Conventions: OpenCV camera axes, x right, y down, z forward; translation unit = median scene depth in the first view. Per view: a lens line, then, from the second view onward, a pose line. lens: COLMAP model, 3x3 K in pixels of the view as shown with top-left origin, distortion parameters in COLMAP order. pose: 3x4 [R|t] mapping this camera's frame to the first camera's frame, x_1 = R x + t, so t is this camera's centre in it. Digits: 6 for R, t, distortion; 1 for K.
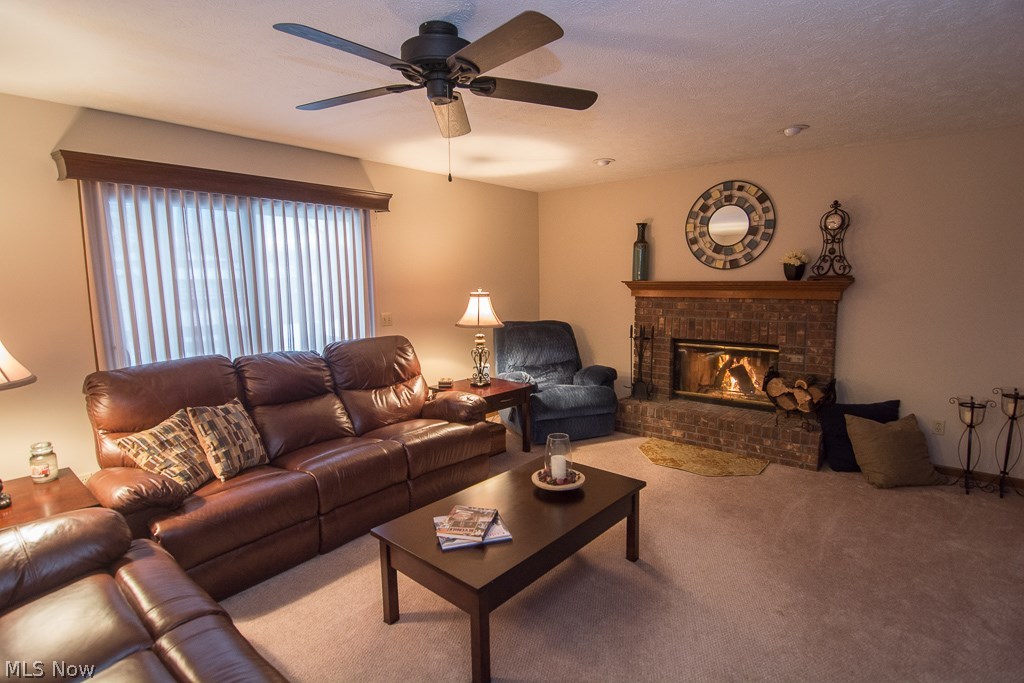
lens RADIAL K [[507.1, 0, 515.7], [0, 507.1, 344.8], [0, 0, 1]] dist [0.004098, 0.000397]
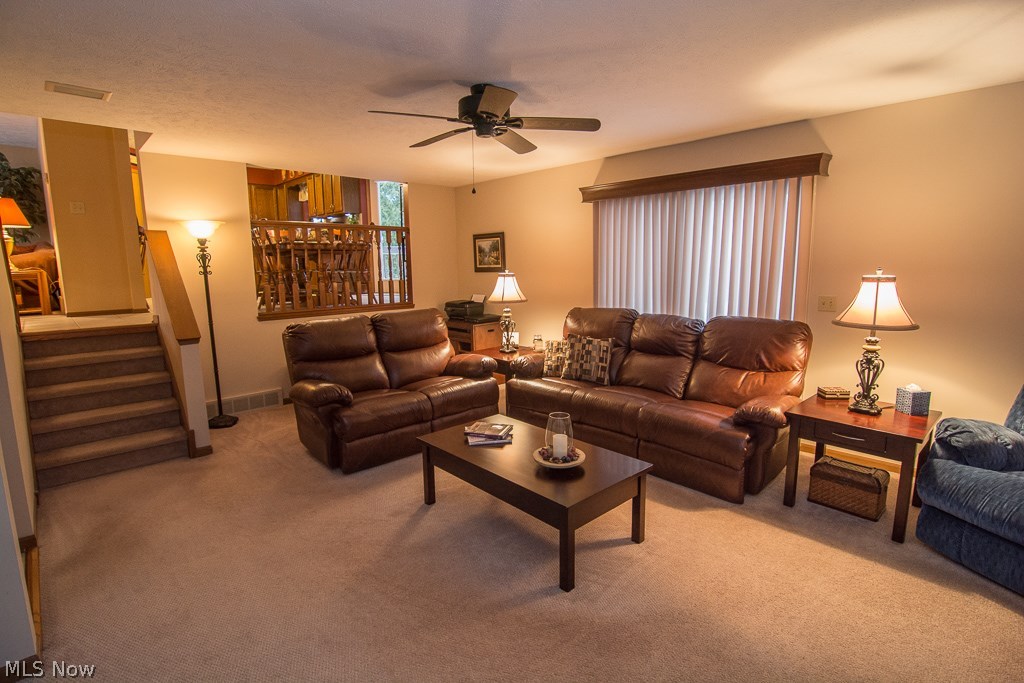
lens RADIAL K [[493.1, 0, 509.3], [0, 493.1, 339.1], [0, 0, 1]] dist [-0.016478, -0.003866]
pose [[-0.104959, 0.167001, -0.980354, 0.616369], [-0.105397, 0.978379, 0.177948, -0.082720], [0.988876, 0.122003, -0.085088, 0.571278]]
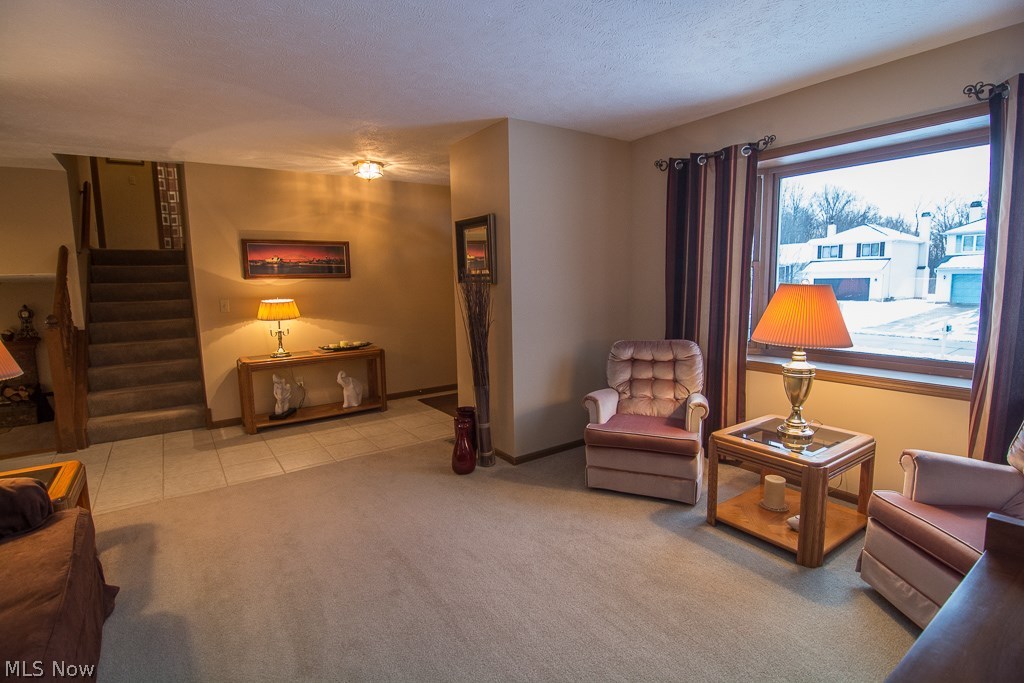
lens RADIAL K [[493.1, 0, 518.7], [0, 493.1, 335.7], [0, 0, 1]] dist [-0.016478, -0.003866]
pose [[0.258213, -0.104816, 0.960385, -0.789408], [0.132016, 0.988600, 0.072401, -0.014038], [-0.957026, 0.108091, 0.269107, -1.501861]]
